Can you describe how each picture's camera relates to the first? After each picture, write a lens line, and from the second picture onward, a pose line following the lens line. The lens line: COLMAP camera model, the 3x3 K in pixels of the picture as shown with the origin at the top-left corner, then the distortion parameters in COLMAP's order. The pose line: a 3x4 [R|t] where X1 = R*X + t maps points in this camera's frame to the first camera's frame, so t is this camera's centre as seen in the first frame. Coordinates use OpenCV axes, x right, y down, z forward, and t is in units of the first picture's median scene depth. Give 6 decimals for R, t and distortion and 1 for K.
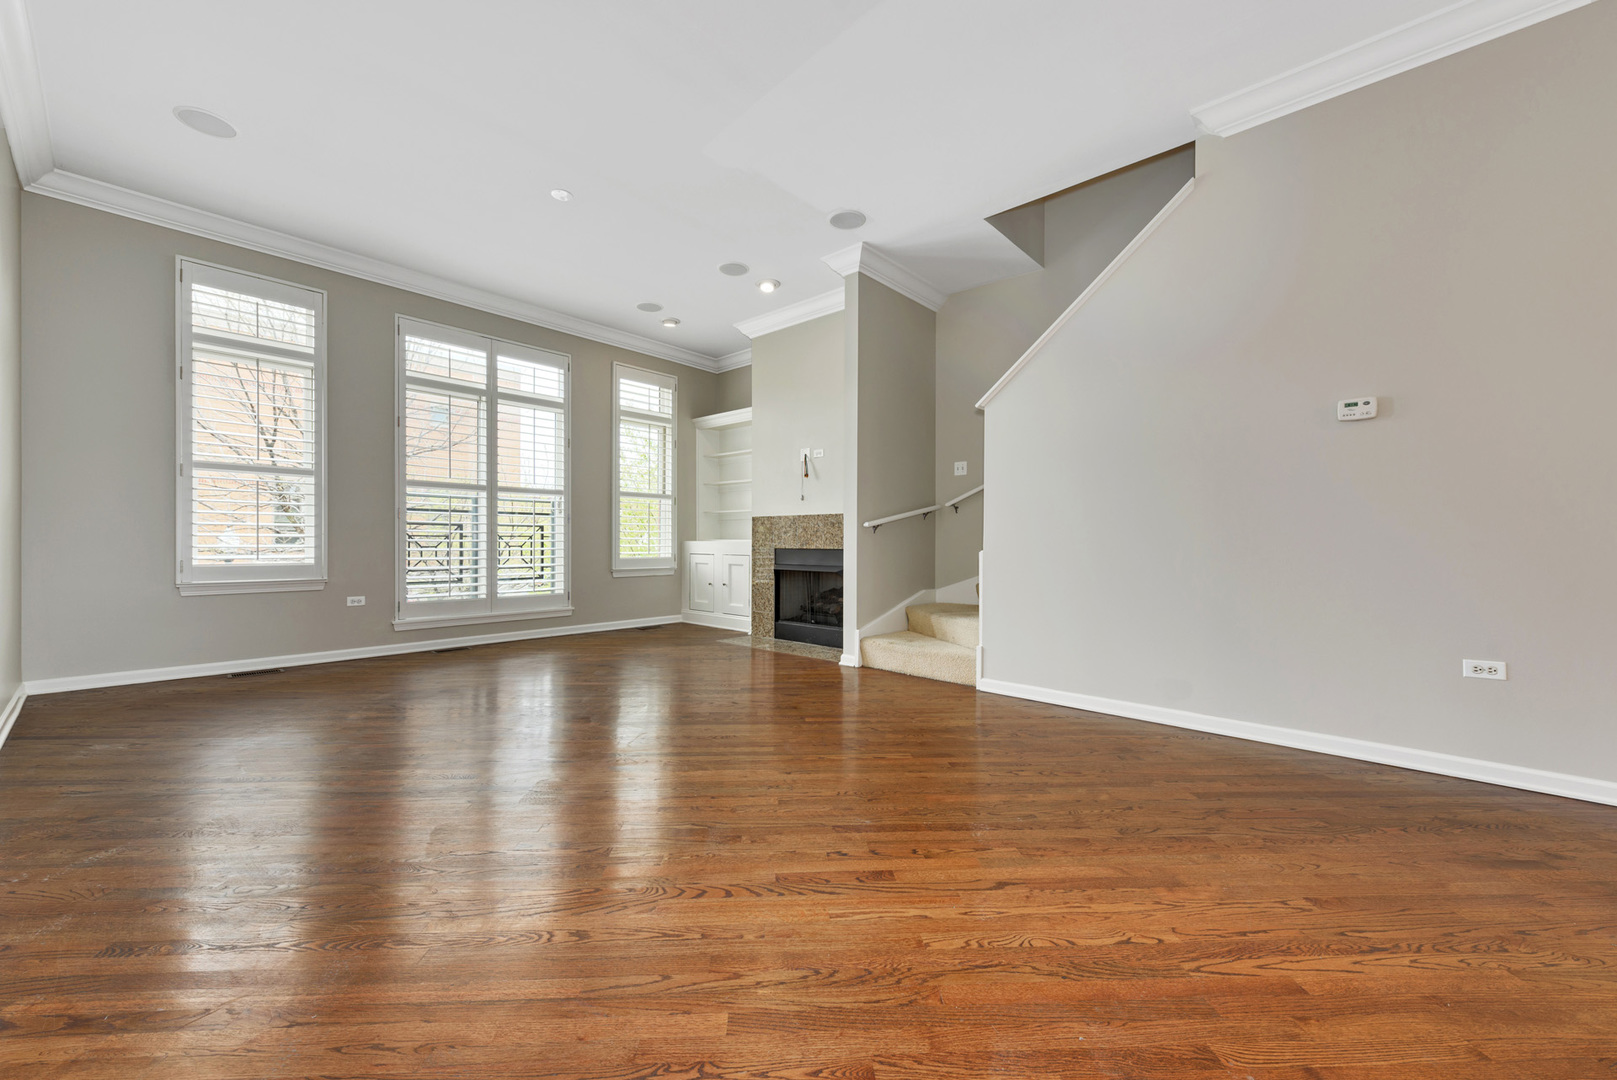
lens RADIAL K [[635.5, 0, 819.4], [0, 635.5, 545.3], [0, 0, 1]] dist [0.003307, -0.000229]
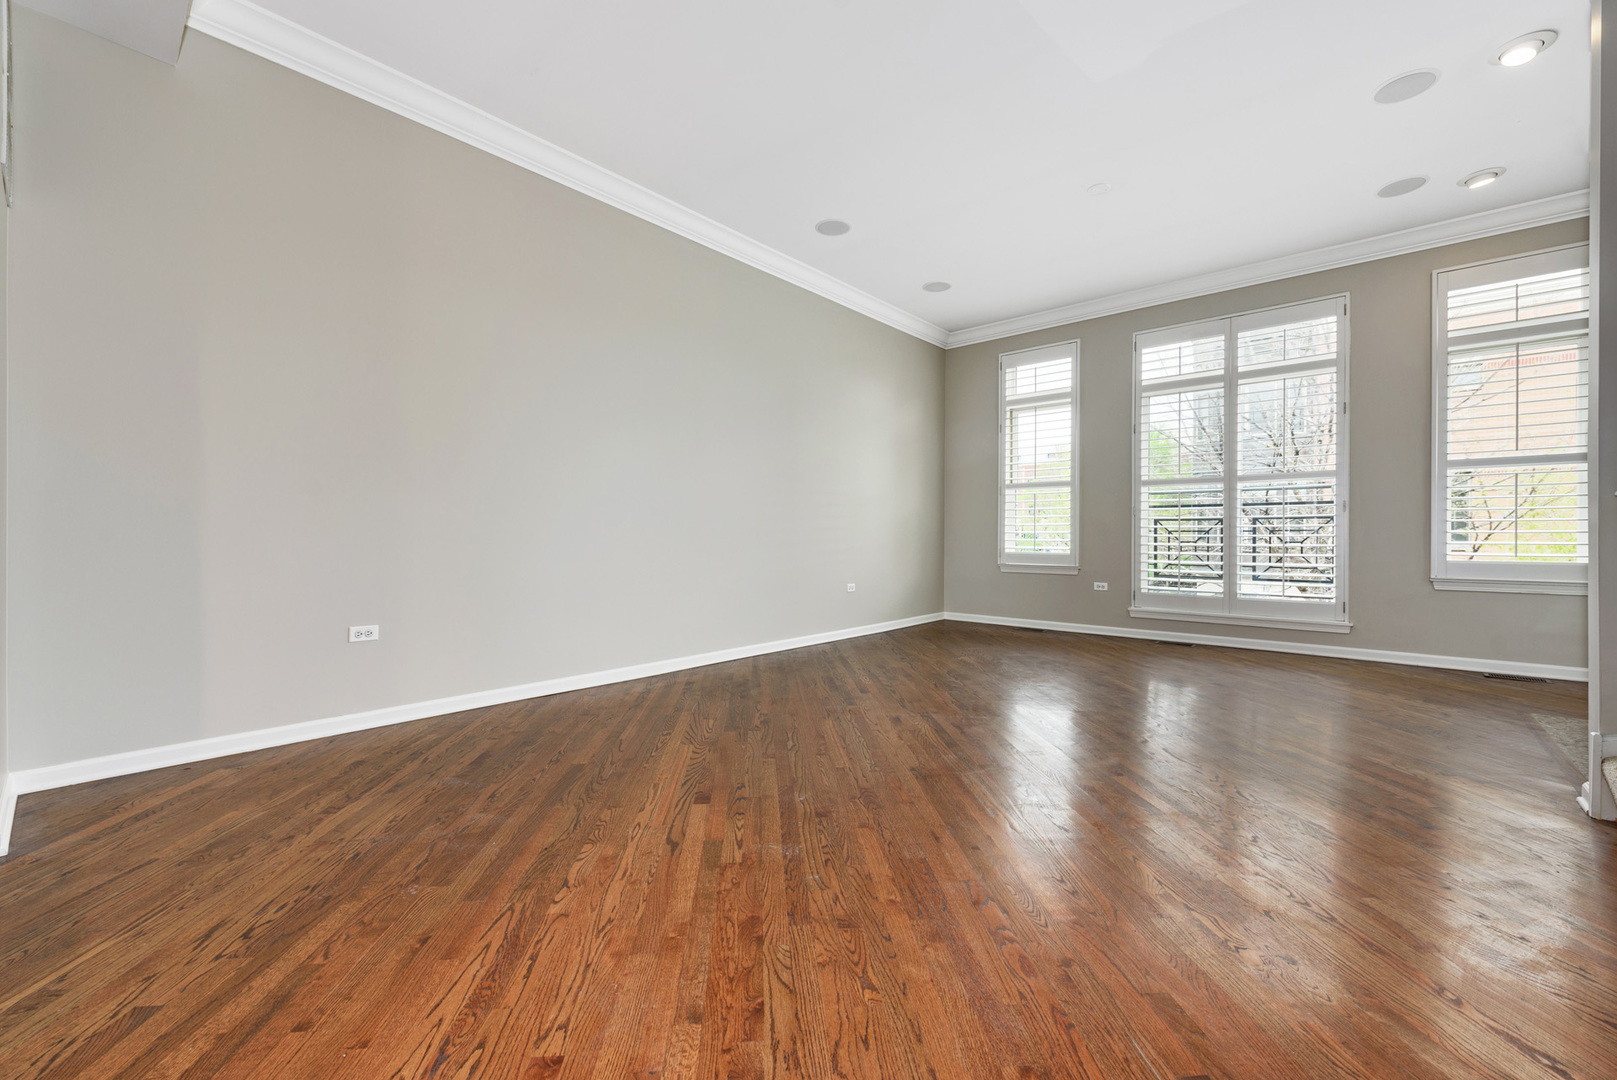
lens RADIAL K [[659.9, 0, 804.3], [0, 659.9, 533.3], [0, 0, 1]] dist [0.009241, -0.000115]
pose [[-0.001435, -0.008841, -0.999960, 0.488174], [-0.006606, 0.999939, -0.008831, 0.002124], [0.999977, 0.006593, -0.001494, 0.417534]]
